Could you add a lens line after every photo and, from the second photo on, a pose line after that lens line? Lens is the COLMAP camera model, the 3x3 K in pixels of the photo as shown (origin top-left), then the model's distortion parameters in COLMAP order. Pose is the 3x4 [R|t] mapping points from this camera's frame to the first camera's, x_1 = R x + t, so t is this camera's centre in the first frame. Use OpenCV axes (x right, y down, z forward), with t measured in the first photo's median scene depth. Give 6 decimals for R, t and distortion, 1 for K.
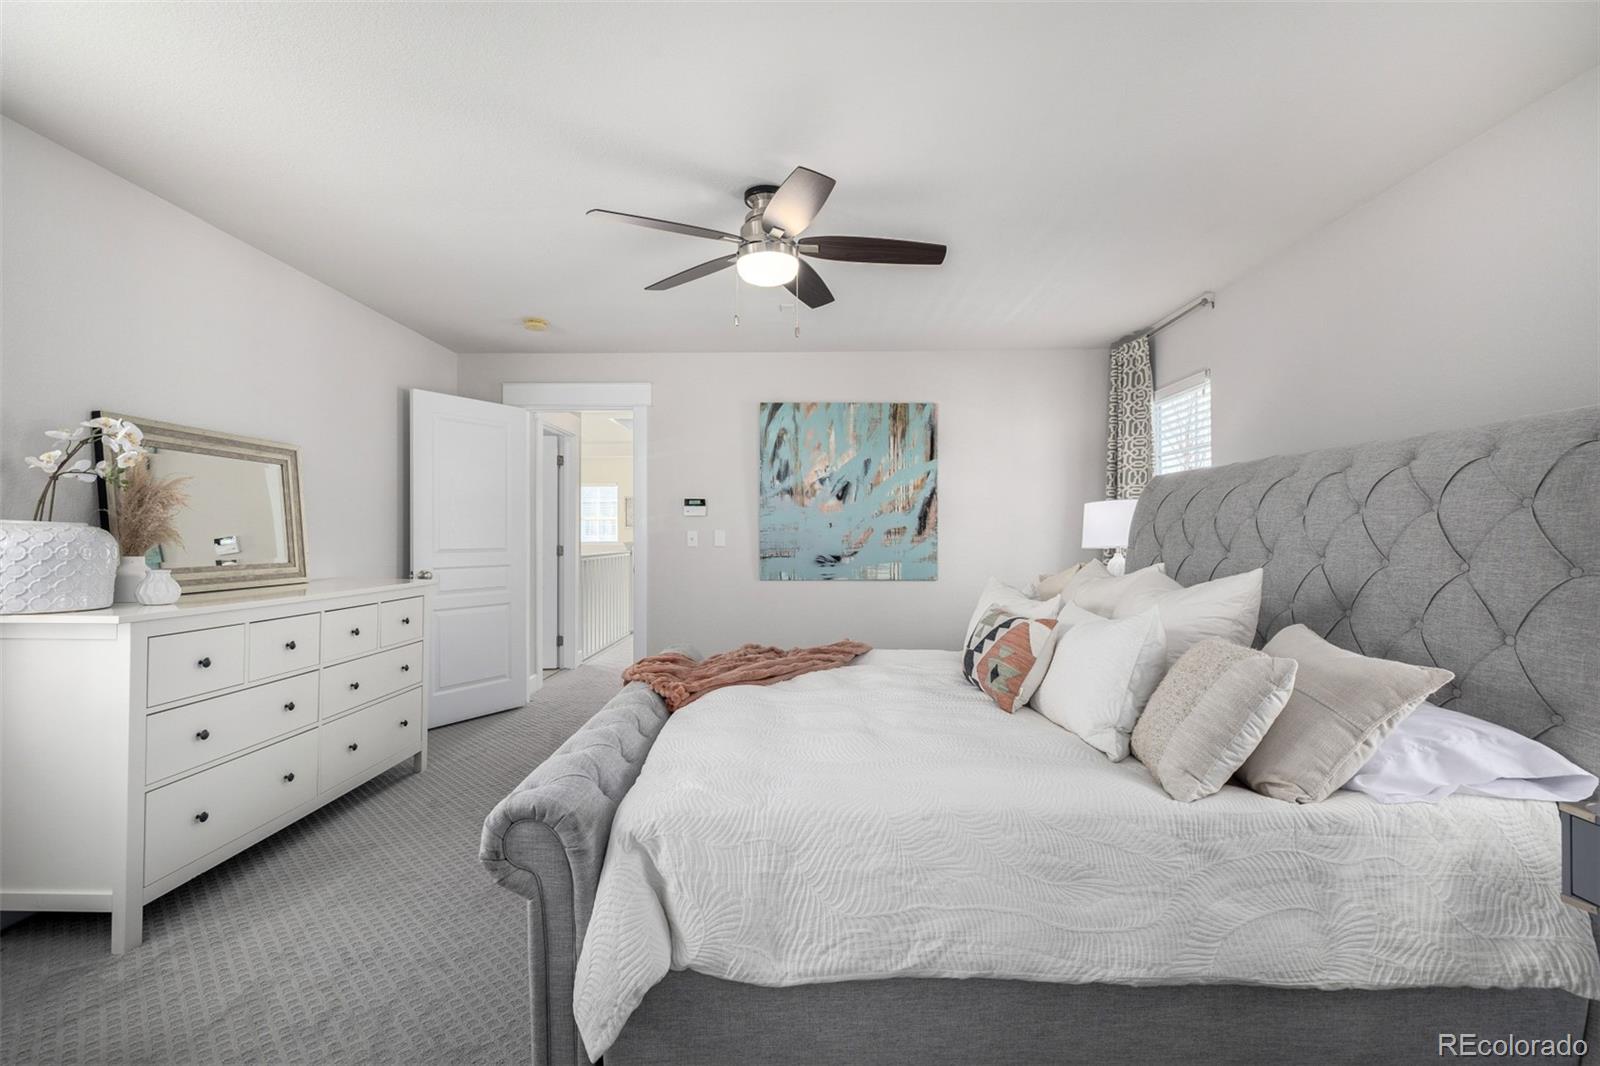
lens RADIAL K [[677.3, 0, 795.4], [0, 677.3, 532.4], [0, 0, 1]] dist [0.004518, -0.000179]
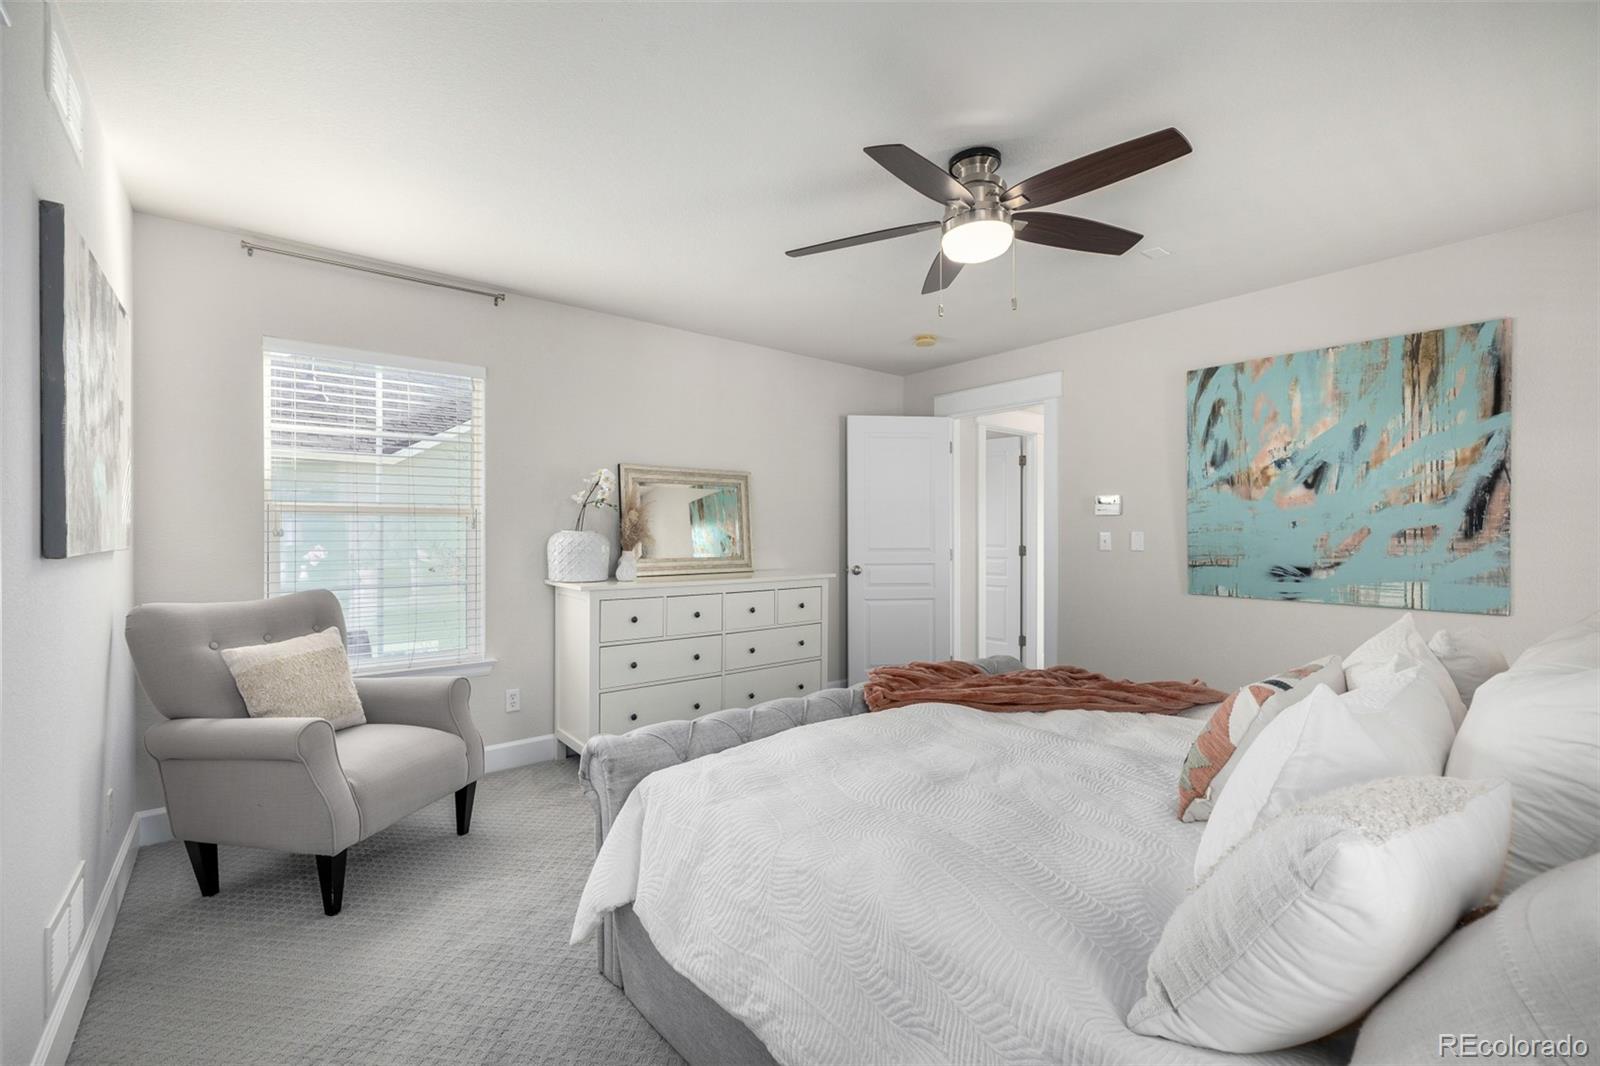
lens RADIAL K [[677.3, 0, 797.4], [0, 677.3, 532.9], [0, 0, 1]] dist [0.004518, -0.000179]
pose [[0.635575, 0.001472, -0.772038, 0.272804], [0.003973, 0.999979, 0.005177, -0.007414], [0.772029, -0.006358, 0.635556, 0.137928]]
